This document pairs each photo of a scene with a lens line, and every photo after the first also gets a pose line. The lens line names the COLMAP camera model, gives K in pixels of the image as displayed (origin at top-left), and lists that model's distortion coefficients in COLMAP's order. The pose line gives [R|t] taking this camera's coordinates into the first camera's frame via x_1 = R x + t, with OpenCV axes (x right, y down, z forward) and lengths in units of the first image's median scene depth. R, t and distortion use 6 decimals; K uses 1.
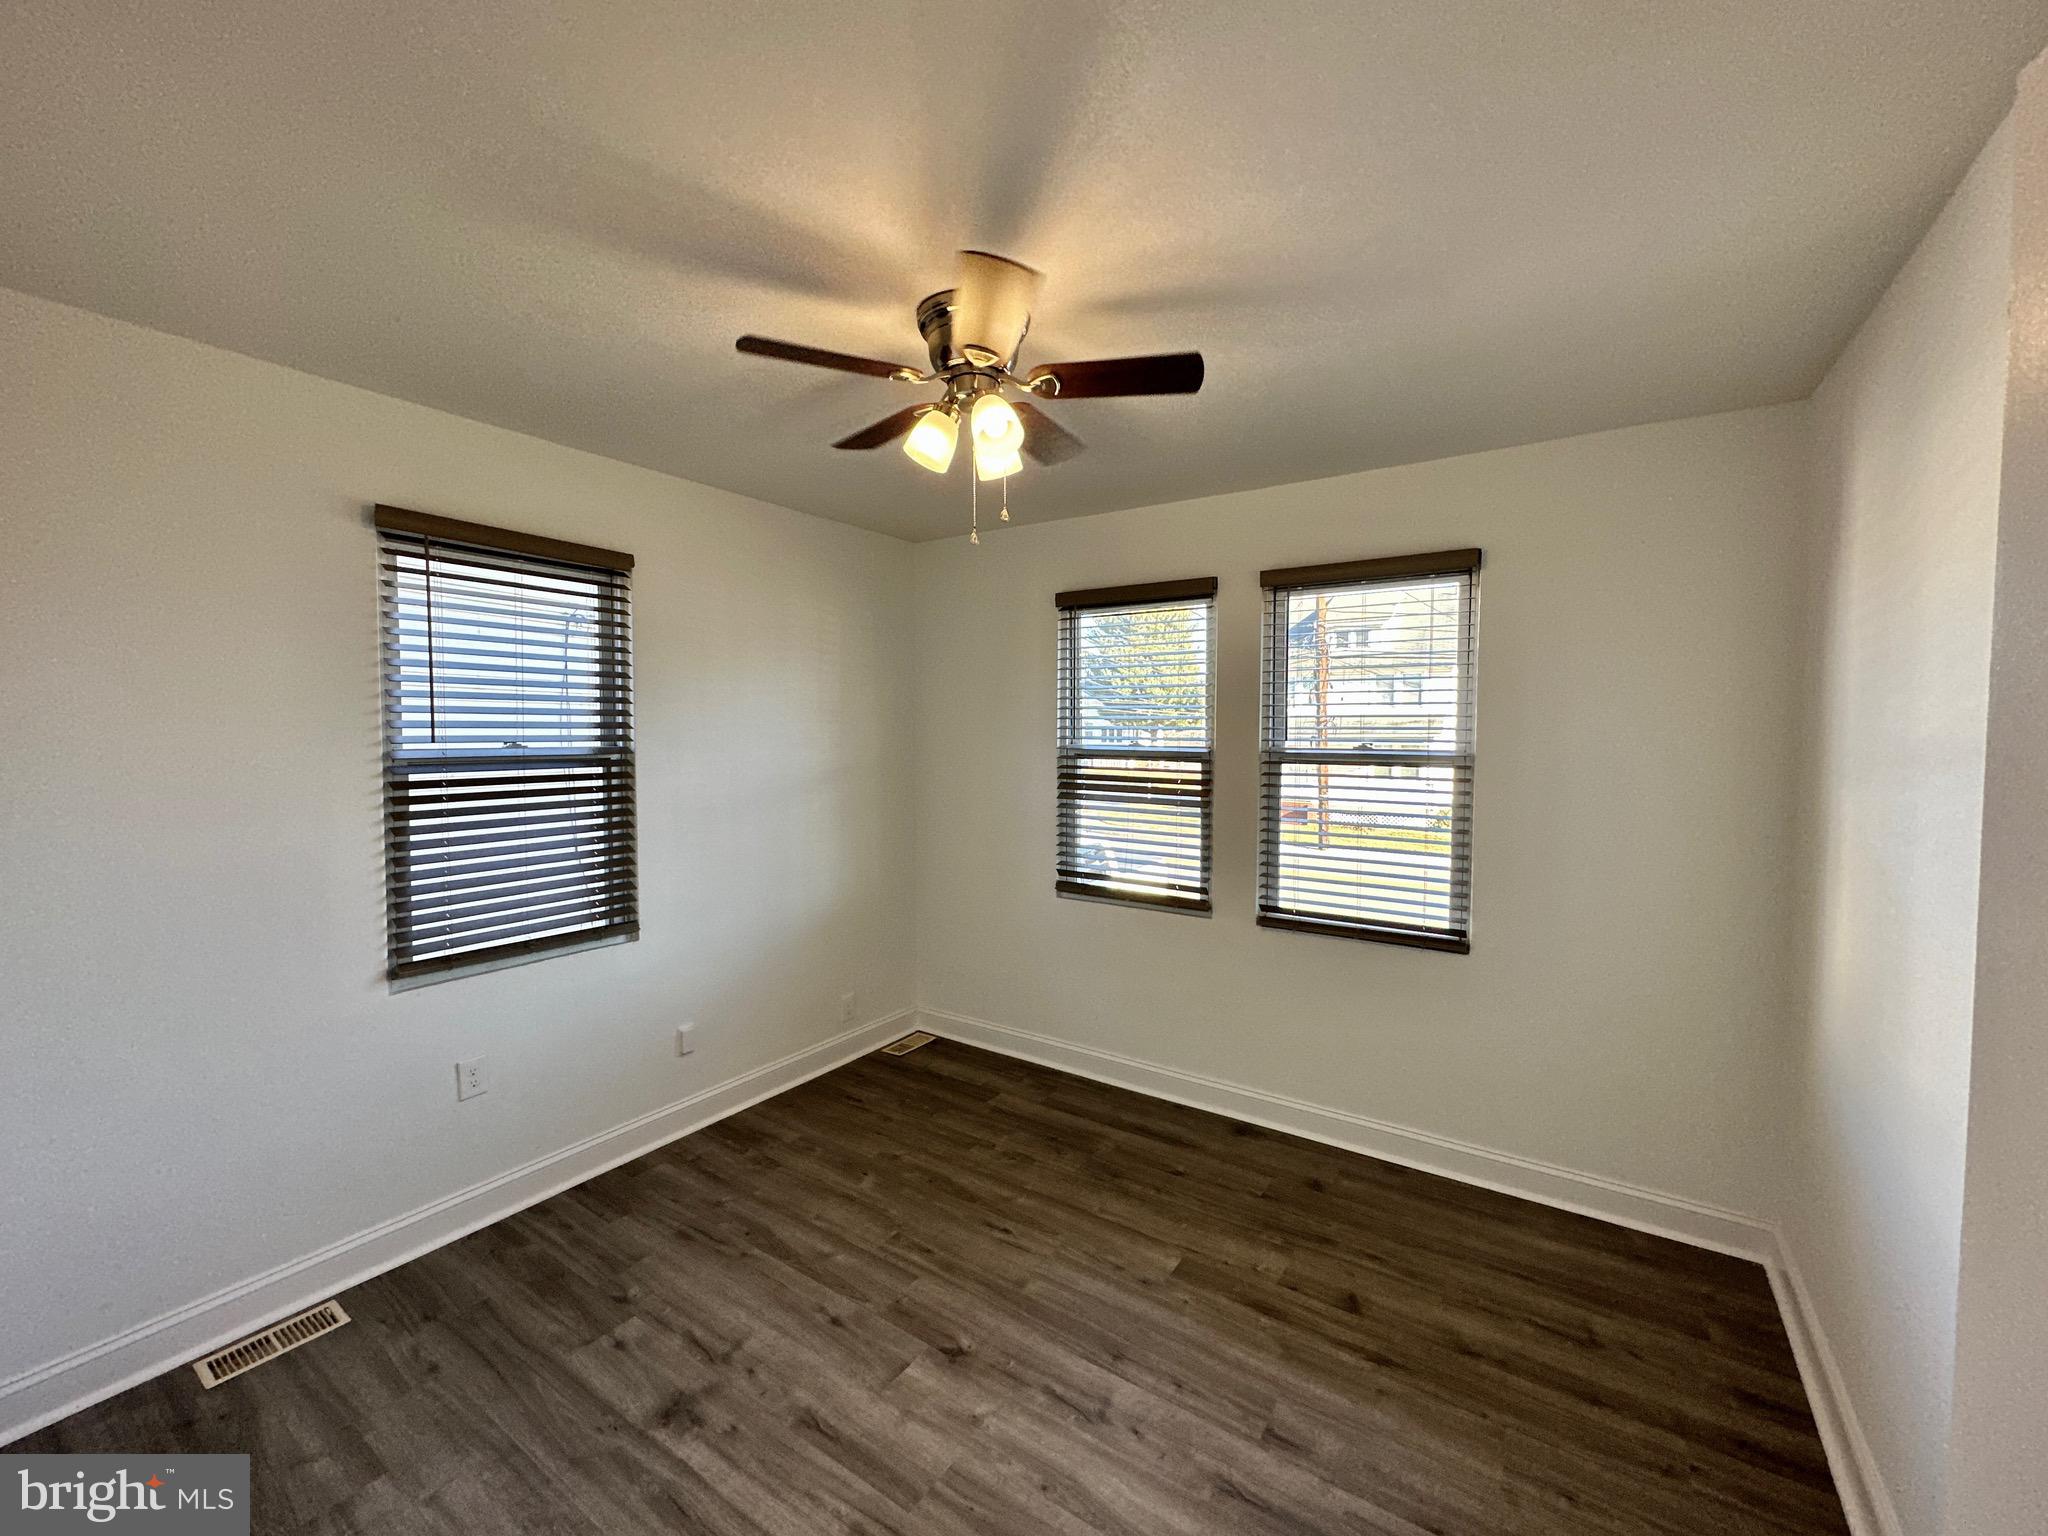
lens RADIAL K [[814.1, 0, 1024.9], [0, 814.1, 768.4], [0, 0, 1]] dist [0.001066, -0.000467]
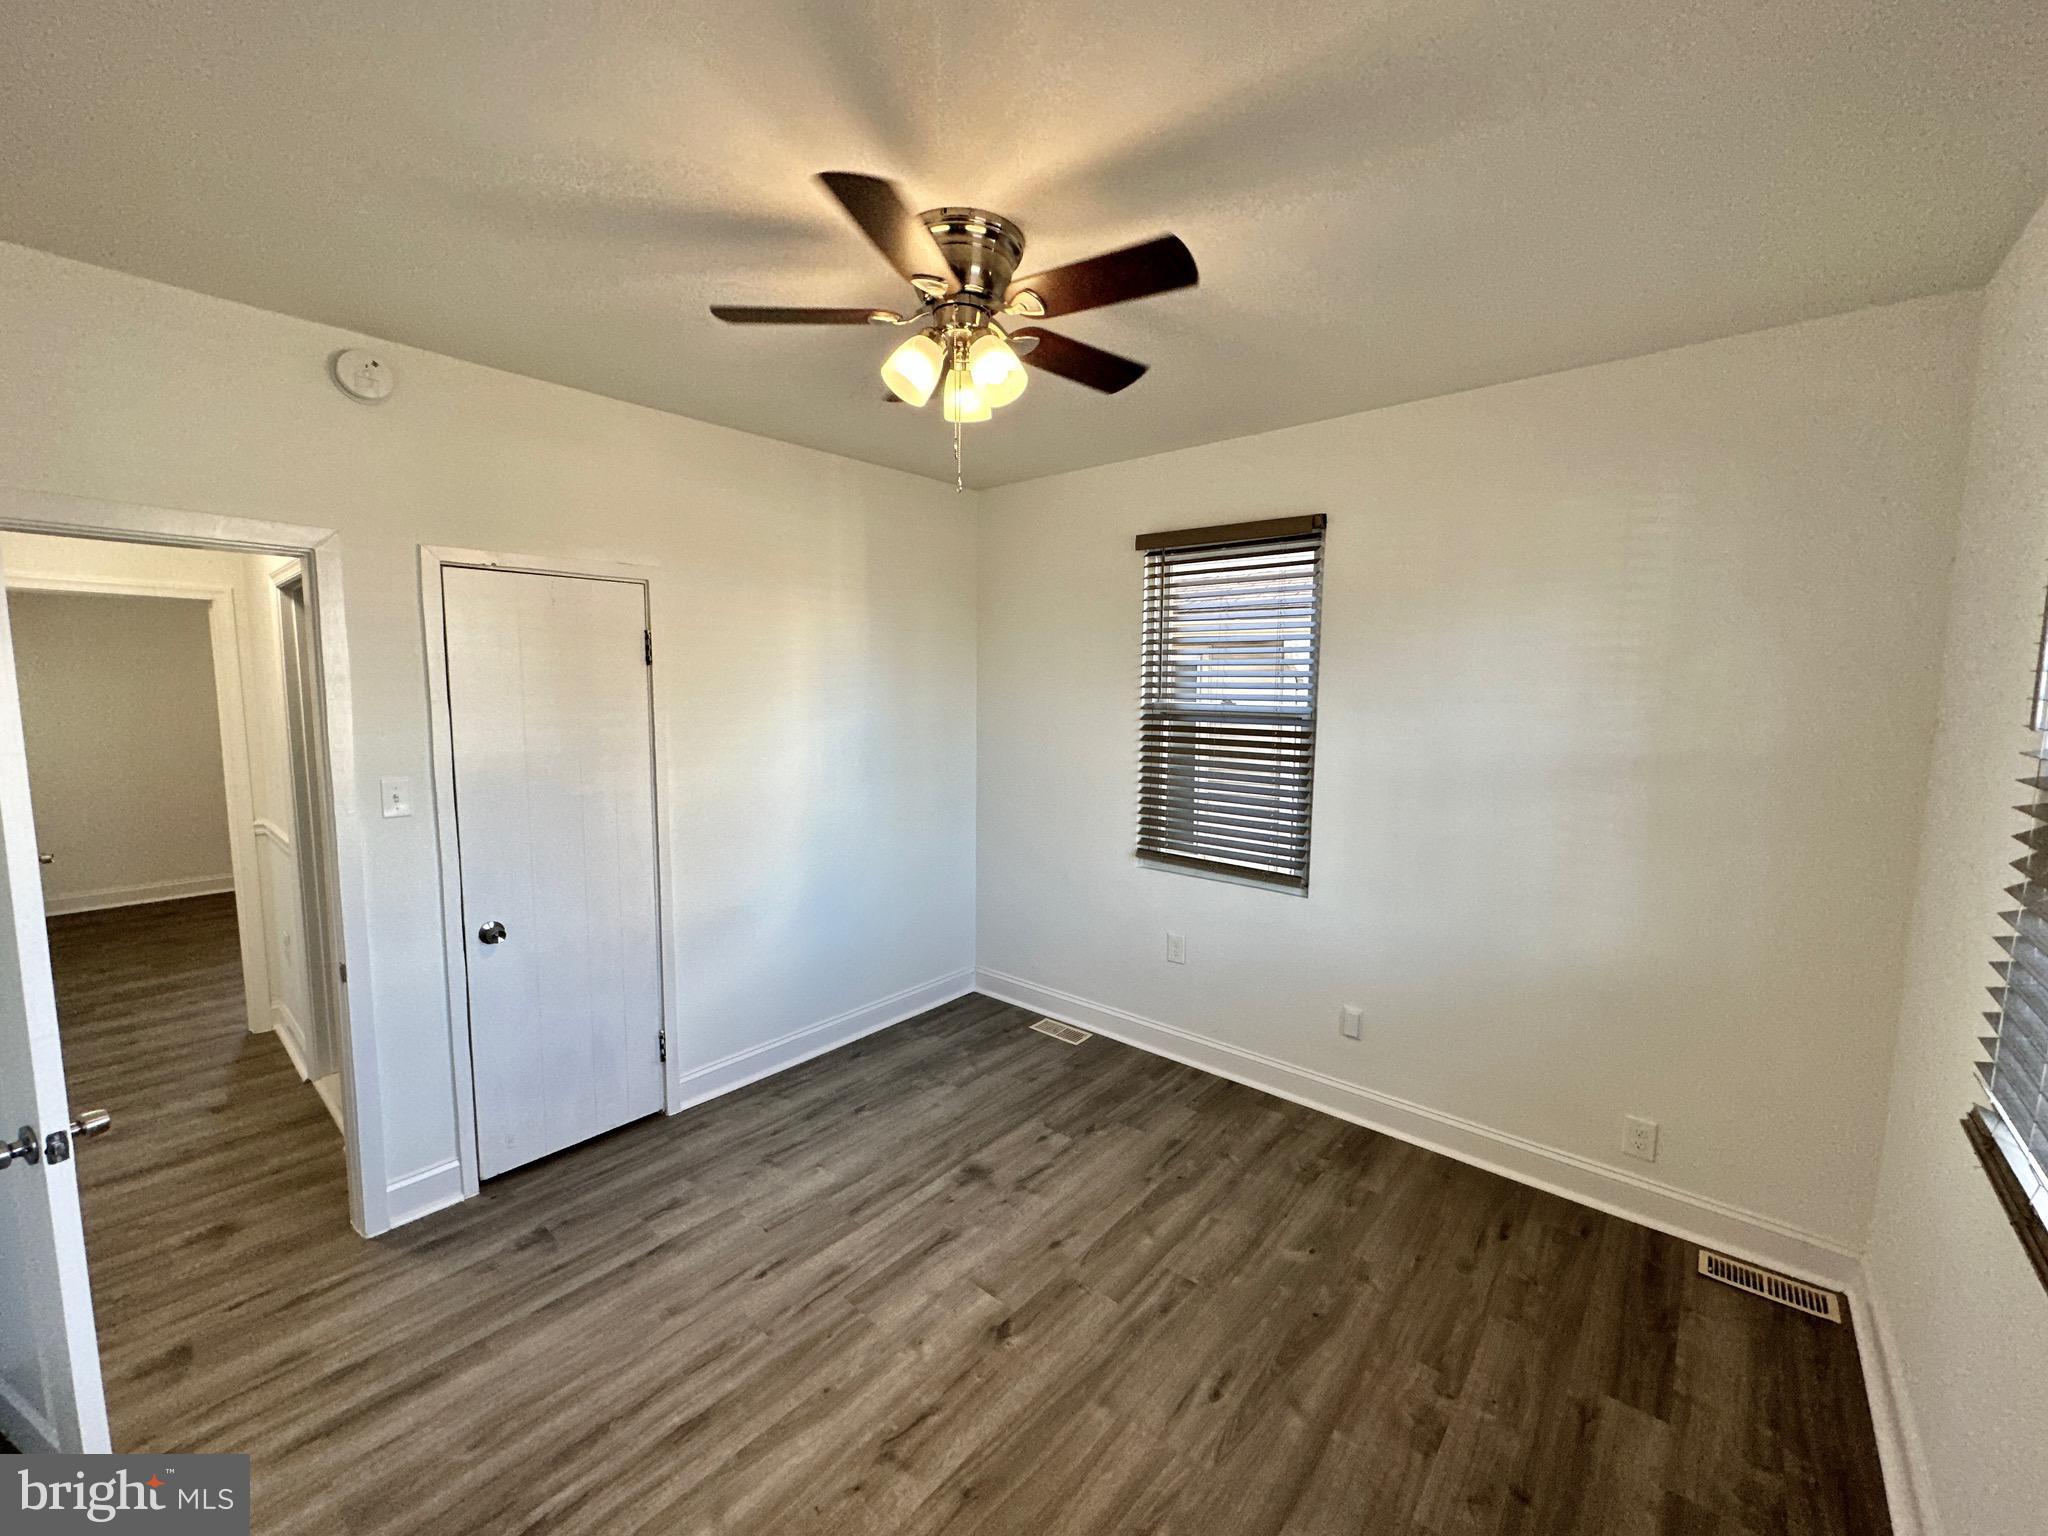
lens RADIAL K [[814.1, 0, 1024.9], [0, 814.1, 768.4], [0, 0, 1]] dist [0.001066, -0.000467]
pose [[-0.112495, 0.103730, -0.988223, 0.699922], [-0.054901, 0.992368, 0.110414, -0.054897], [0.992134, 0.066675, -0.105942, 0.940457]]
